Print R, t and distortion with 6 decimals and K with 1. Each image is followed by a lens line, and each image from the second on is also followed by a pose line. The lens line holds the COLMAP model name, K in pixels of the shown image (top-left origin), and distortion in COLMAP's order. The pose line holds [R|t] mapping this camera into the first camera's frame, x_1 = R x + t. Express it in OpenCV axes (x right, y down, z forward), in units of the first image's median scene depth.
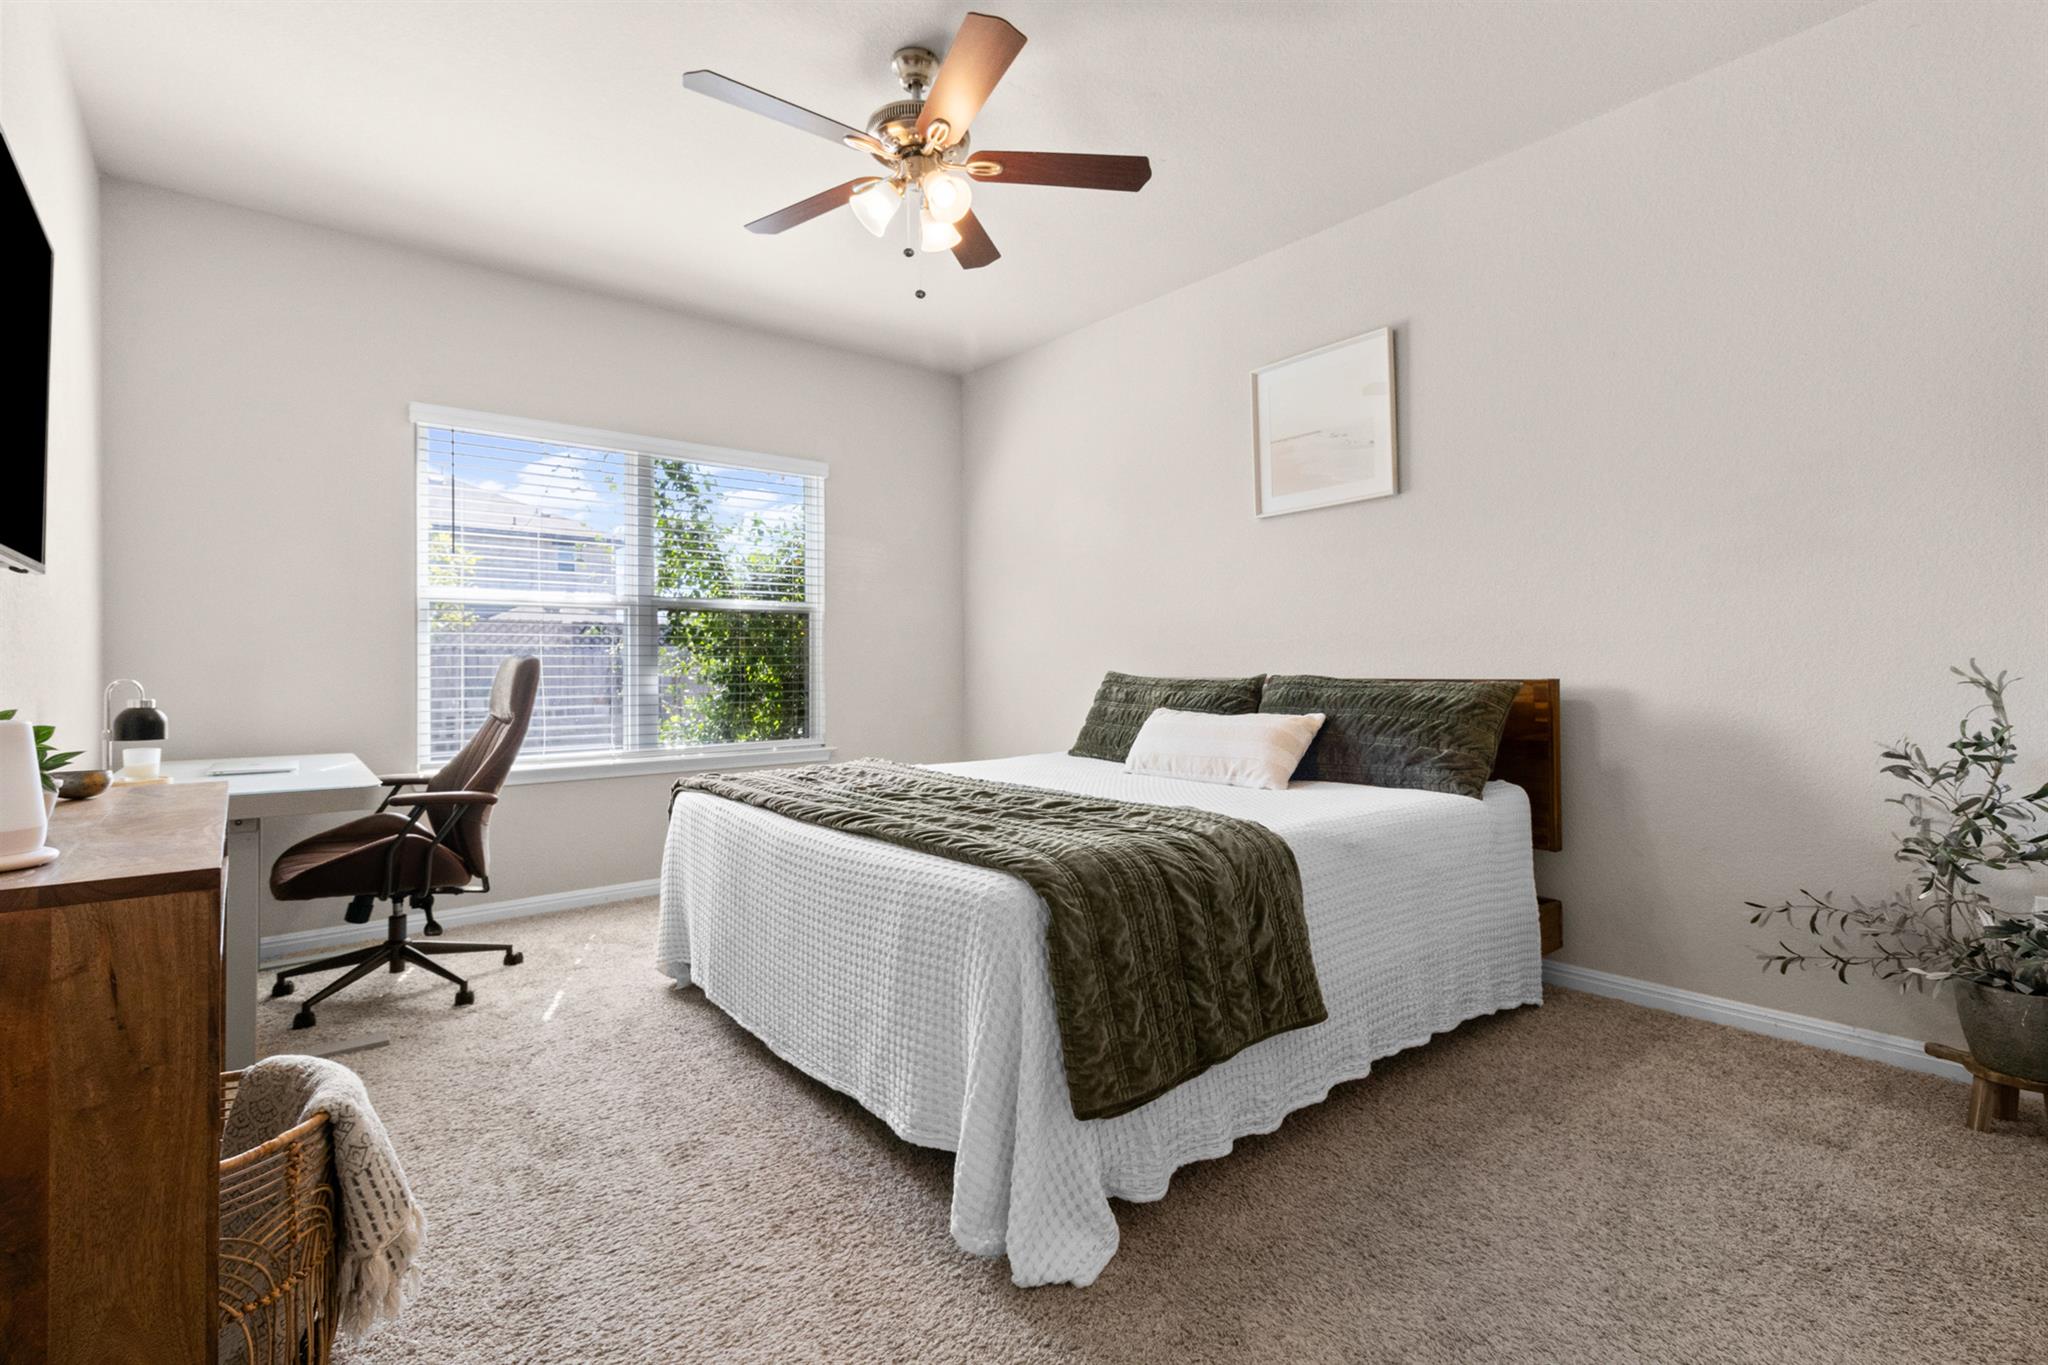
lens RADIAL K [[947.4, 0, 1024.6], [0, 947.4, 675.5], [0, 0, 1]] dist [0.004153, -0.003349]
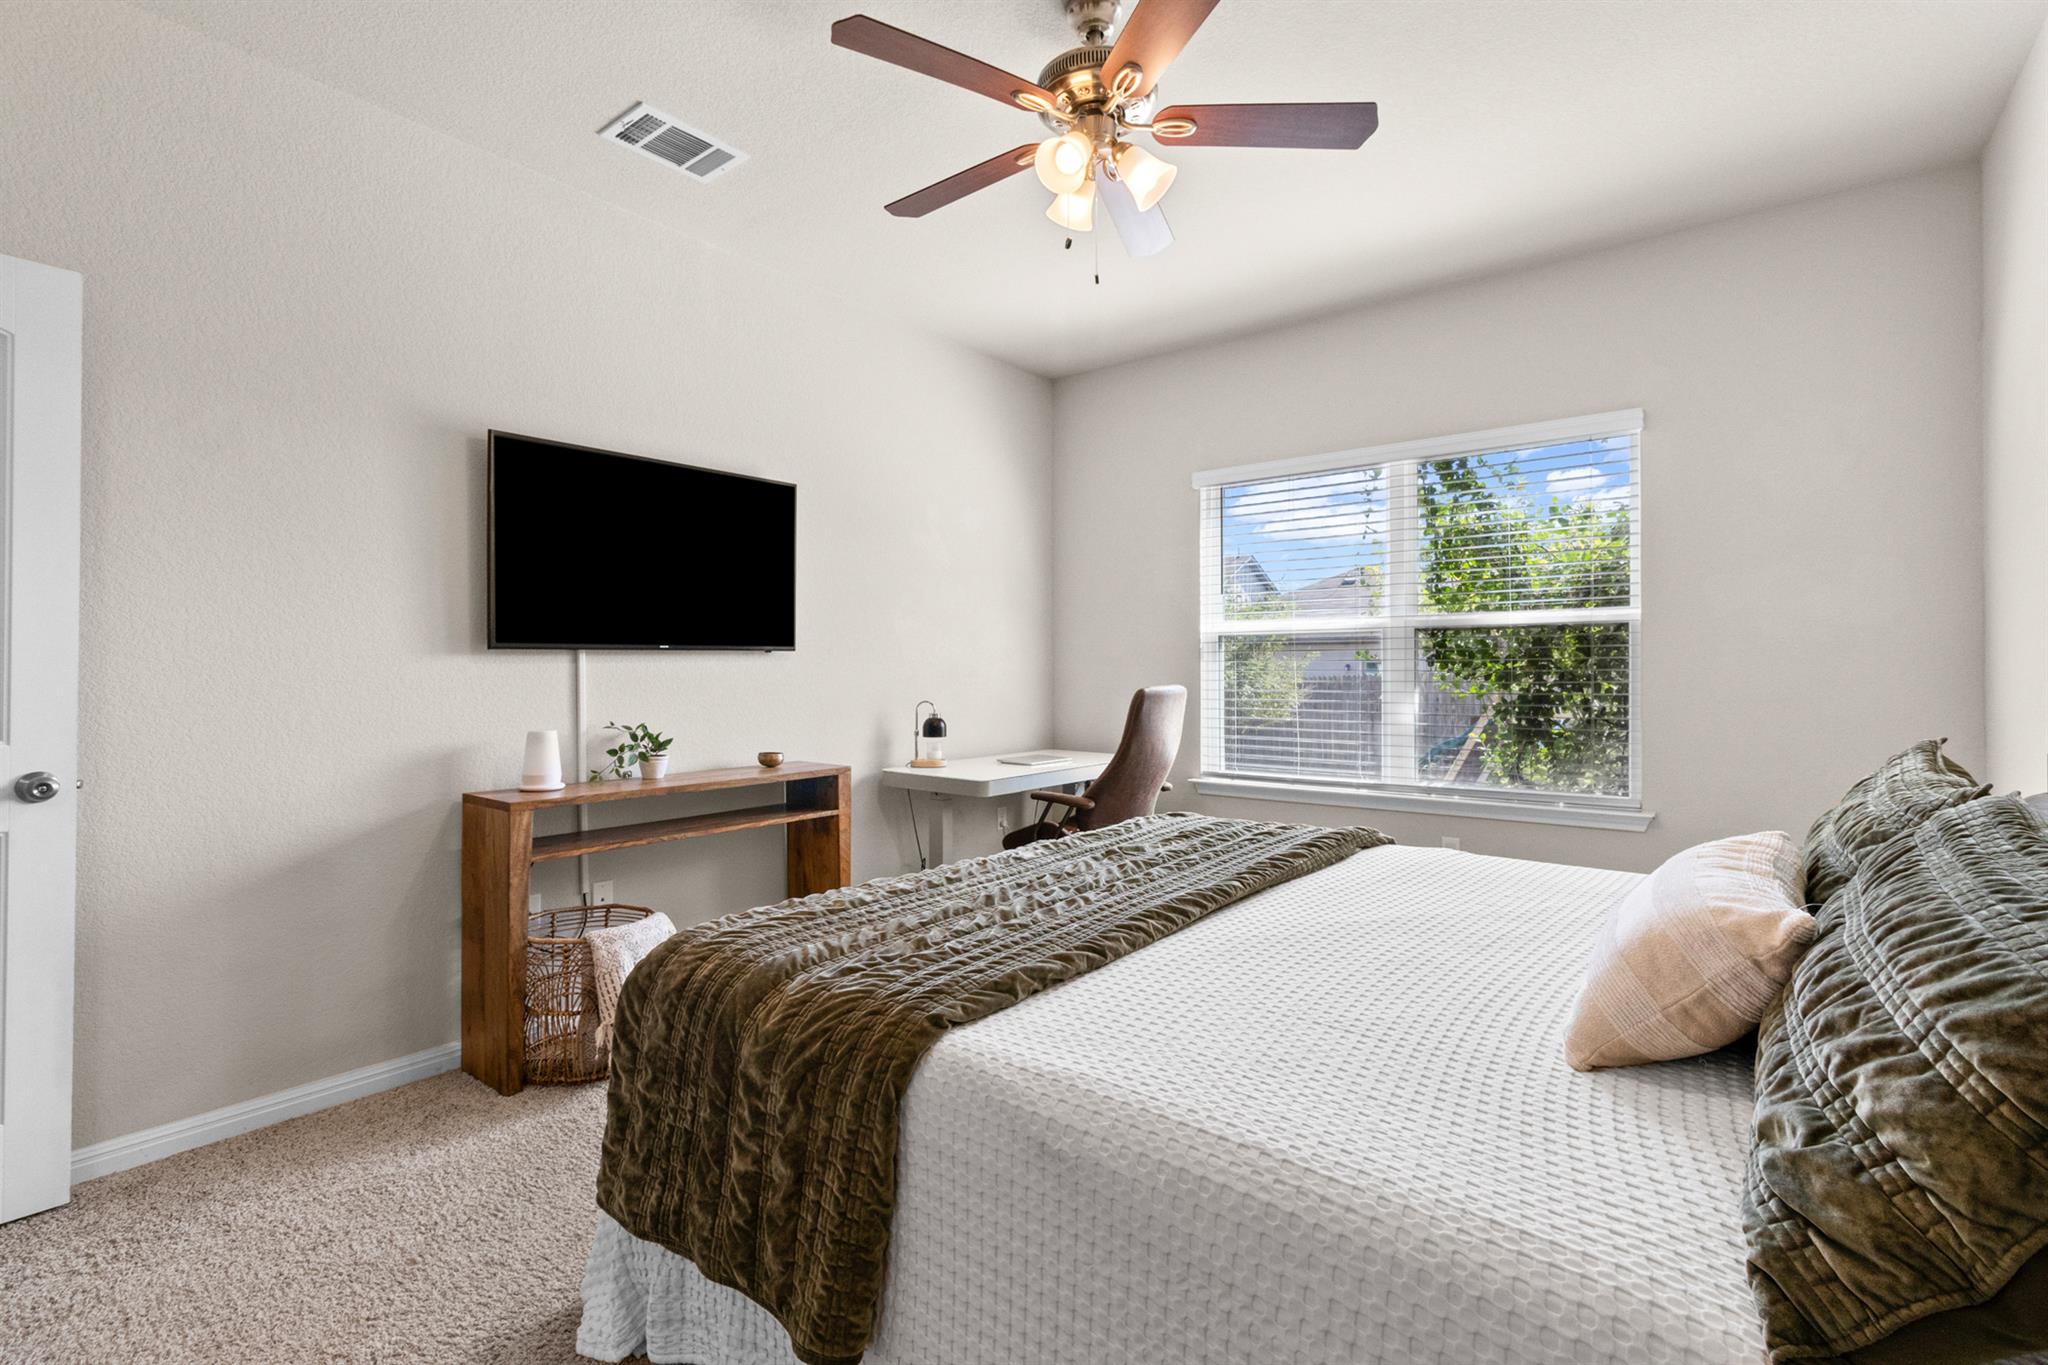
lens RADIAL K [[947.4, 0, 1022.5], [0, 947.4, 678.8], [0, 0, 1]] dist [0.004153, -0.003349]
pose [[0.219772, 0.016628, -0.975410, 0.398167], [-0.006290, 0.999858, 0.015628, -0.033836], [0.975531, 0.002700, 0.219845, 0.419210]]
